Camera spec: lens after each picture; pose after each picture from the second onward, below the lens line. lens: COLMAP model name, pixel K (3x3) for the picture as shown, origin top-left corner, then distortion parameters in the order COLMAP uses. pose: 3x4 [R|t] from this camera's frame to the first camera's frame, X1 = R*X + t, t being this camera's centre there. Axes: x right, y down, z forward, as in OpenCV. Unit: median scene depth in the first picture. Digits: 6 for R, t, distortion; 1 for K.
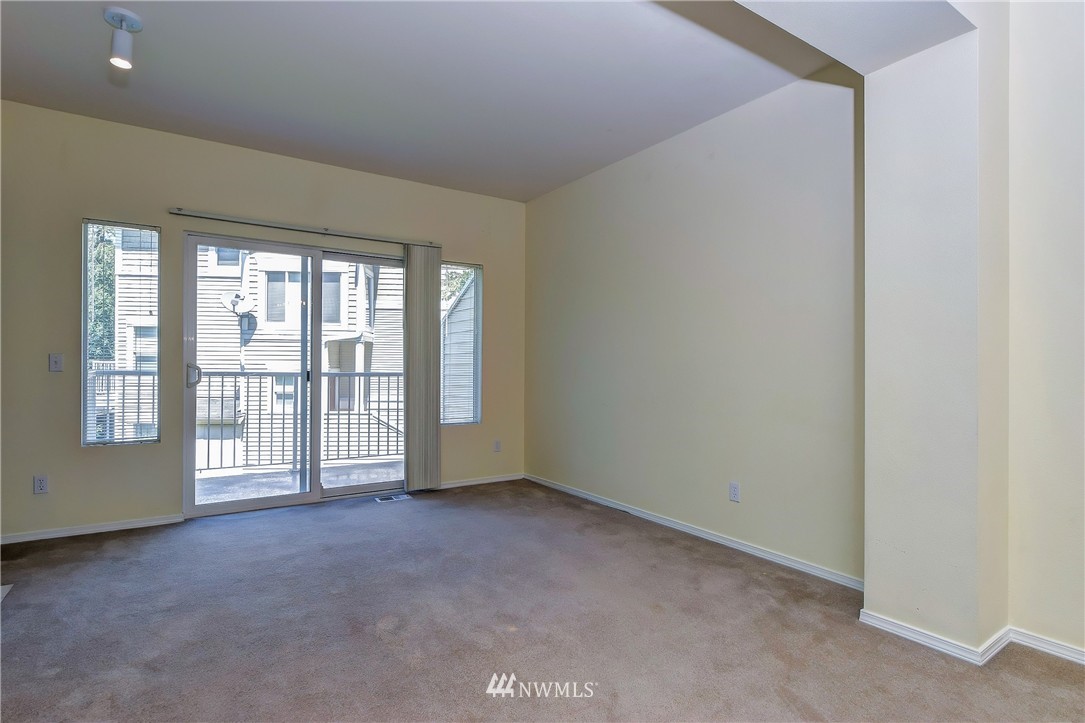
lens RADIAL K [[555.2, 0, 548.6], [0, 555.2, 363.3], [0, 0, 1]] dist [-0.006239, -0.003579]
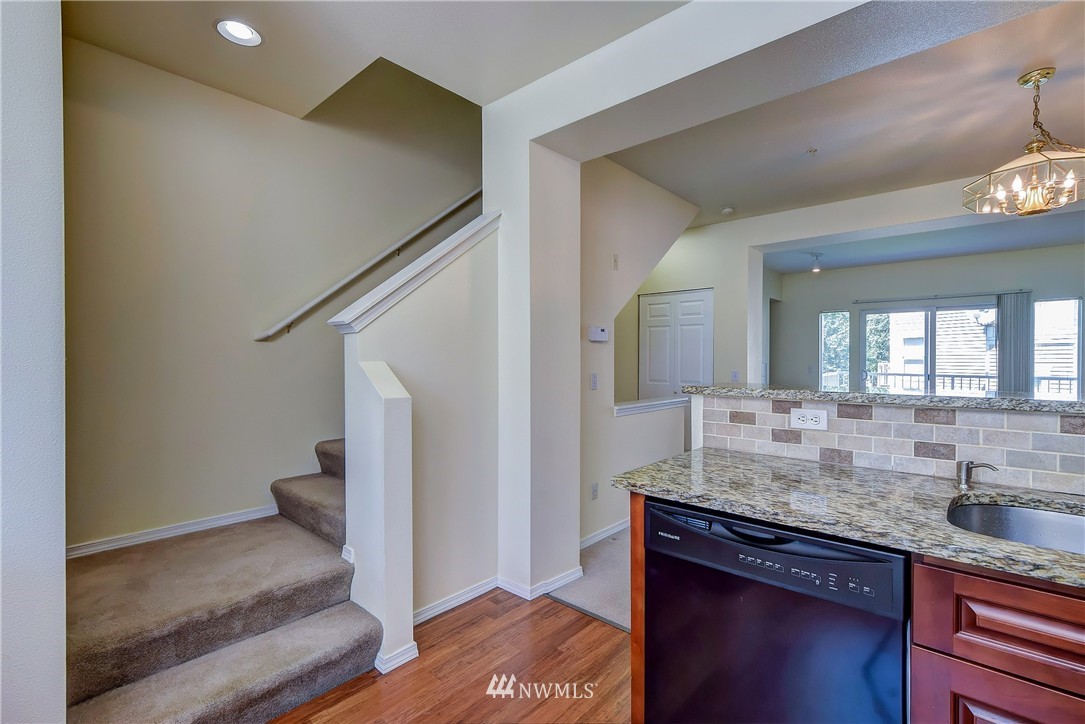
lens RADIAL K [[483.0, 0, 547.5], [0, 483.0, 366.6], [0, 0, 1]] dist [-0.001948, -0.000977]
pose [[0.248250, 0.004695, -0.968685, 0.715205], [0.002404, 0.999982, 0.005463, -0.020611], [0.968693, -0.003685, 0.248234, -0.545816]]
